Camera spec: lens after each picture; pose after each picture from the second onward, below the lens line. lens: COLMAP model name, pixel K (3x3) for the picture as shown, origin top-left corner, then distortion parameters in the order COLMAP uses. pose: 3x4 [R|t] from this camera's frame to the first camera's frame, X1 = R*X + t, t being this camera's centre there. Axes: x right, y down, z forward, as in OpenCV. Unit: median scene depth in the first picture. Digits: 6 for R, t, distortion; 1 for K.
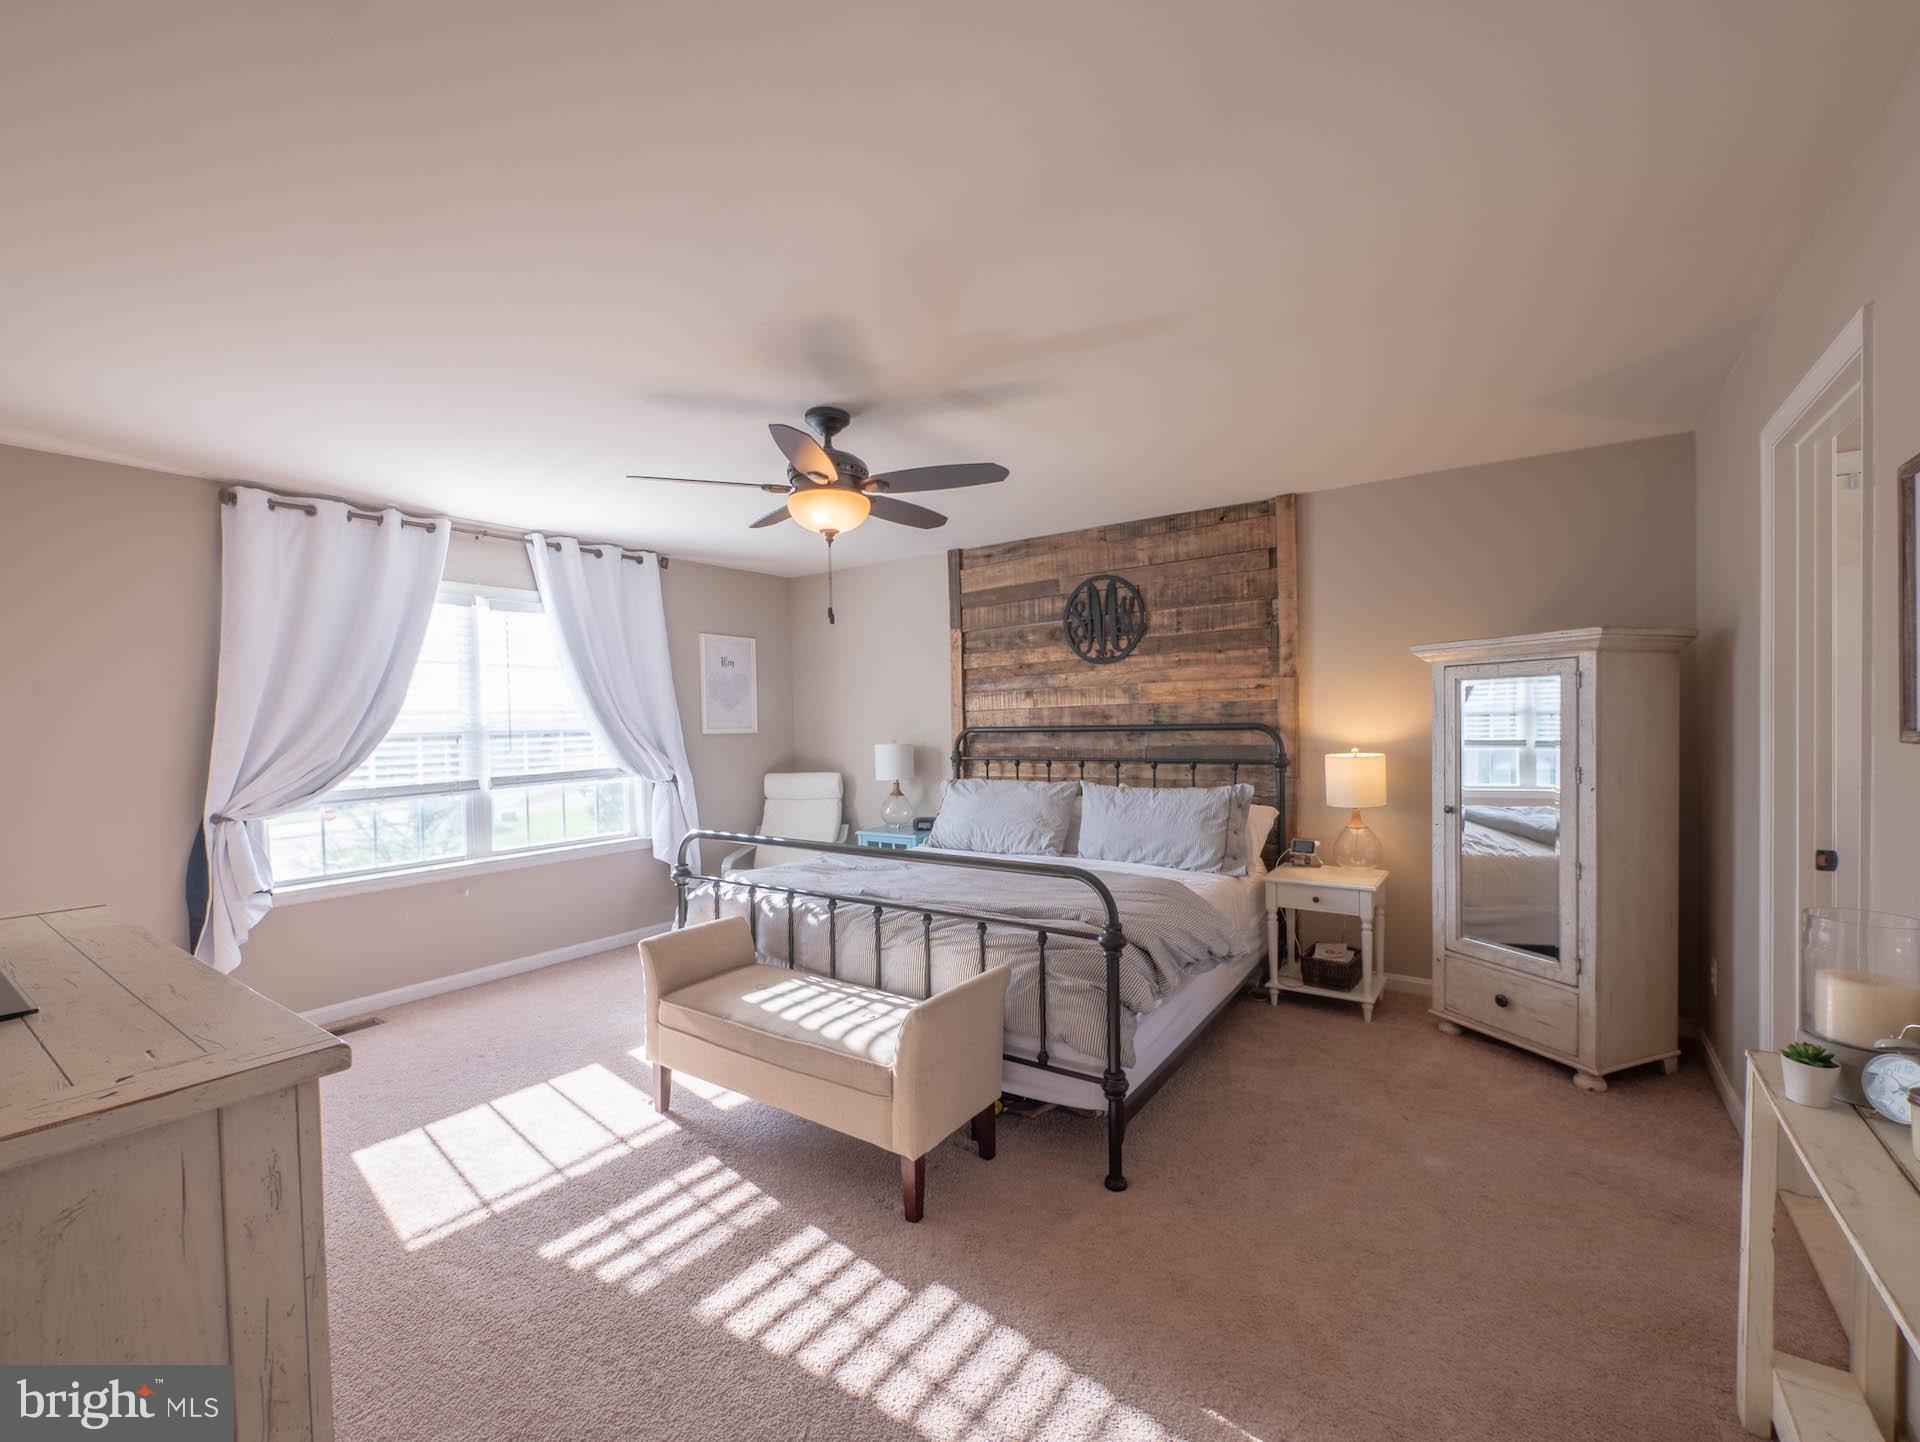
lens RADIAL K [[821.2, 0, 957.5], [0, 821.2, 723.2], [0, 0, 1]] dist [-0.002694, 0.000719]
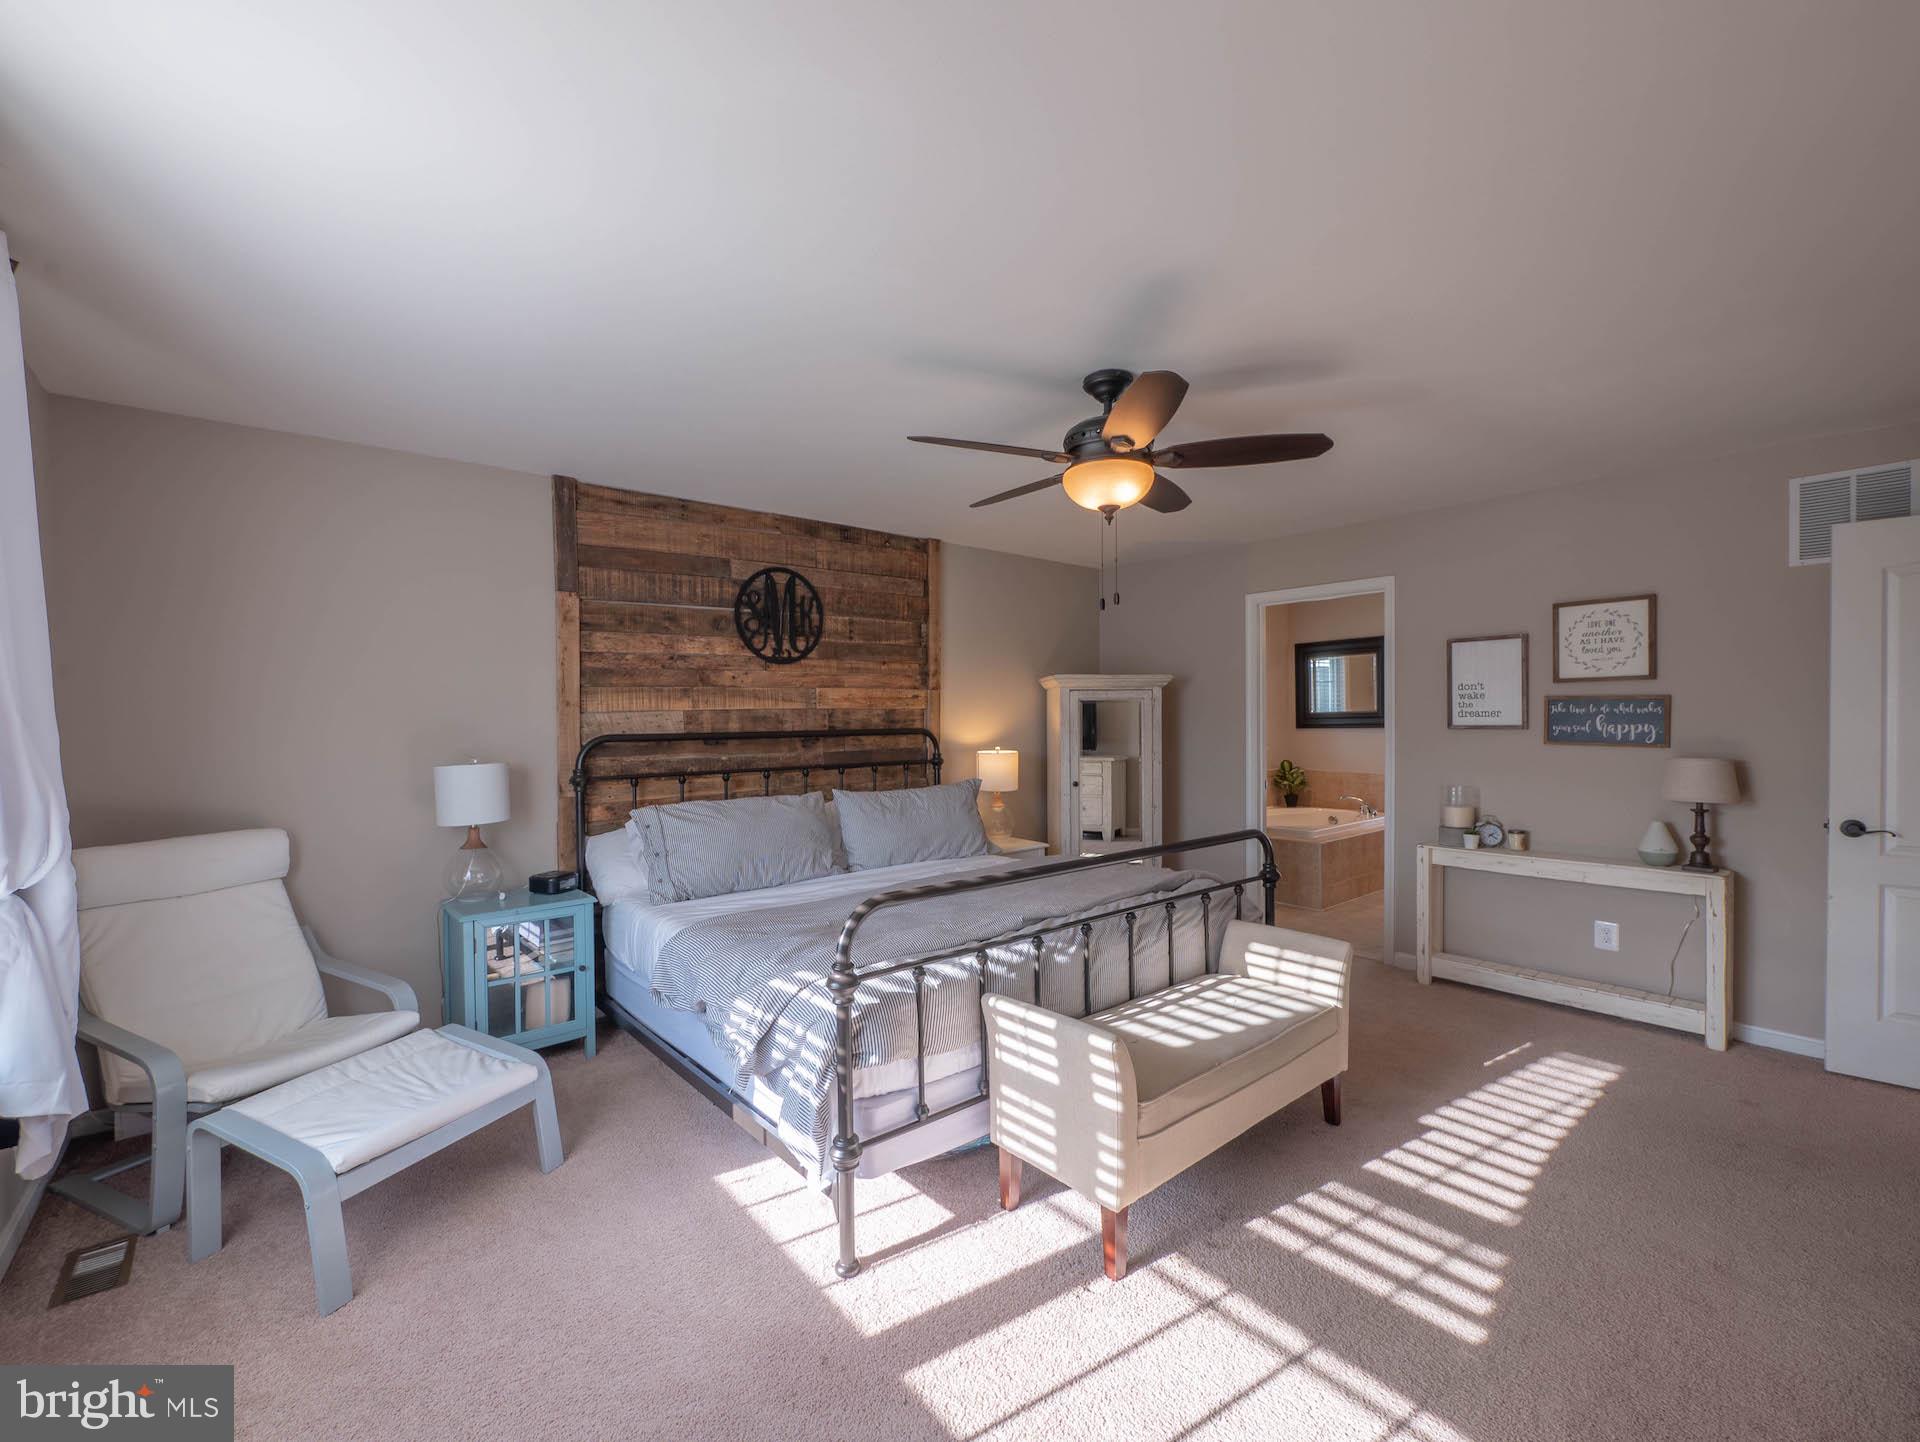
lens RADIAL K [[821.2, 0, 954.4], [0, 821.2, 720.3], [0, 0, 1]] dist [-0.002694, 0.000719]
pose [[0.249753, 0.014420, 0.968202, -0.684300], [0.012204, 0.999763, -0.018039, 0.009426], [-0.968233, 0.016321, 0.249518, 0.608791]]
